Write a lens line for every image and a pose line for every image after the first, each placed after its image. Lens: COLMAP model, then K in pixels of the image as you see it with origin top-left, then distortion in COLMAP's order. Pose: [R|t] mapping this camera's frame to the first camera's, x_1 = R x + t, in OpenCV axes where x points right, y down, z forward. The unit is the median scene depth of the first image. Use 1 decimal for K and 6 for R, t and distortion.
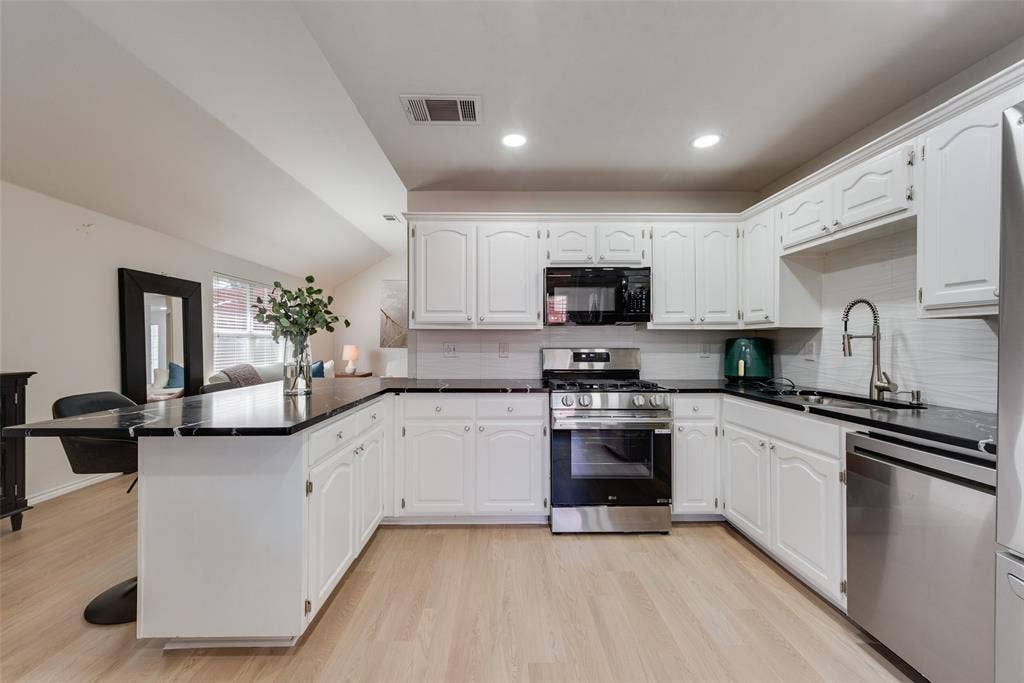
lens RADIAL K [[404.8, 0, 504.3], [0, 404.8, 341.3], [0, 0, 1]] dist [0.009978, -0.000694]
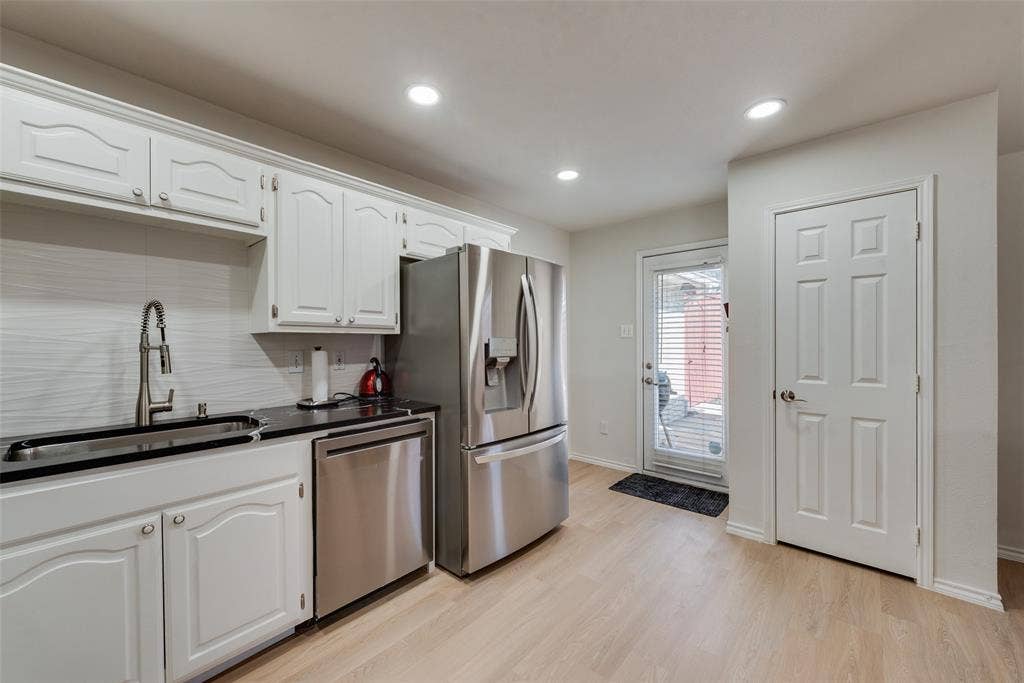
lens RADIAL K [[404.8, 0, 509.4], [0, 404.8, 341.9], [0, 0, 1]] dist [0.009978, -0.000694]
pose [[-0.742584, -0.000115, 0.669753, -0.162834], [-0.002304, 0.999995, -0.002383, -0.021760], [-0.669749, -0.003312, -0.742580, 1.117704]]
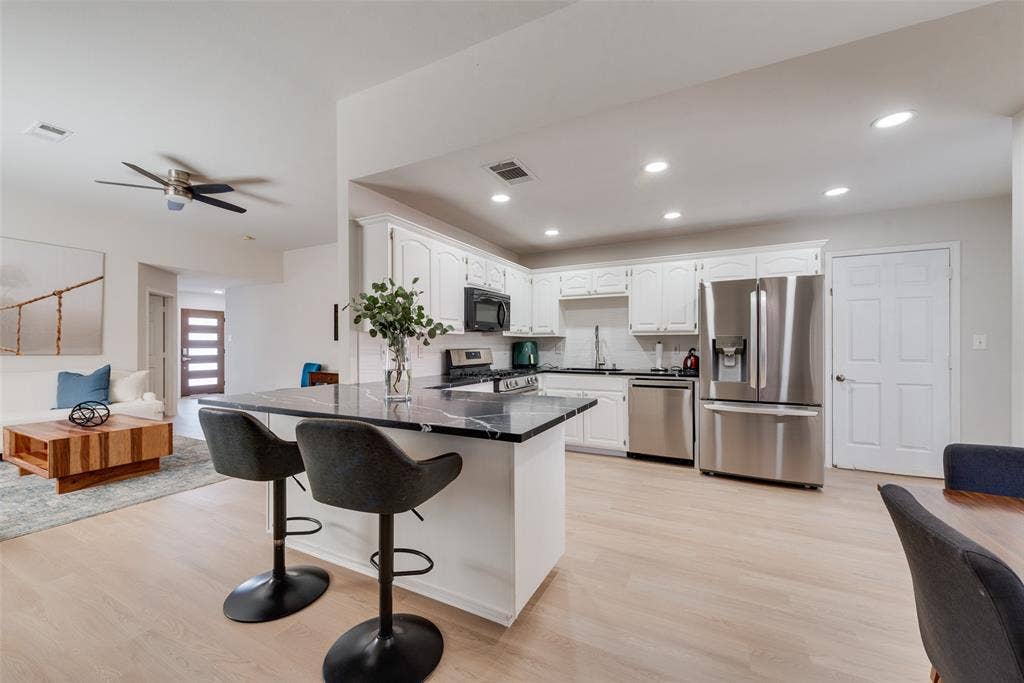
lens RADIAL K [[404.8, 0, 510.6], [0, 404.8, 345.8], [0, 0, 1]] dist [0.009978, -0.000694]
pose [[0.466416, -0.006351, 0.884543, -1.337587], [-0.000339, 0.999973, 0.007359, -0.004528], [-0.884566, -0.003732, 0.466401, 0.371422]]
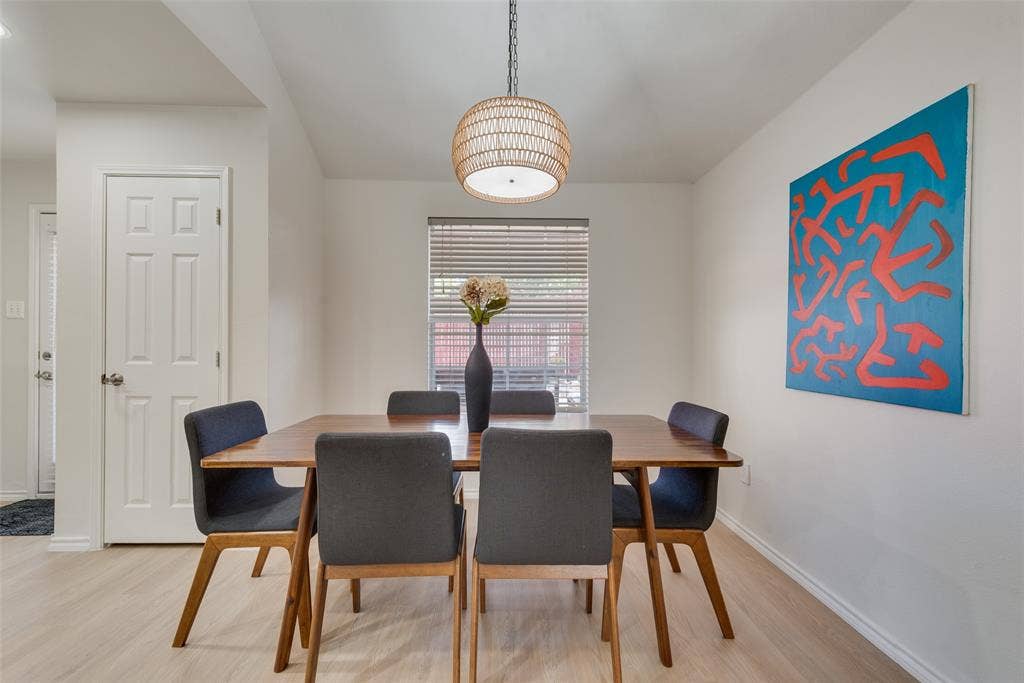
lens RADIAL K [[404.8, 0, 513.7], [0, 404.8, 345.0], [0, 0, 1]] dist [0.009978, -0.000694]
pose [[-0.999923, -0.007320, -0.010045, -0.749306], [-0.007273, 0.999963, -0.004697, 0.019746], [0.010079, -0.004624, -0.999939, 0.879422]]
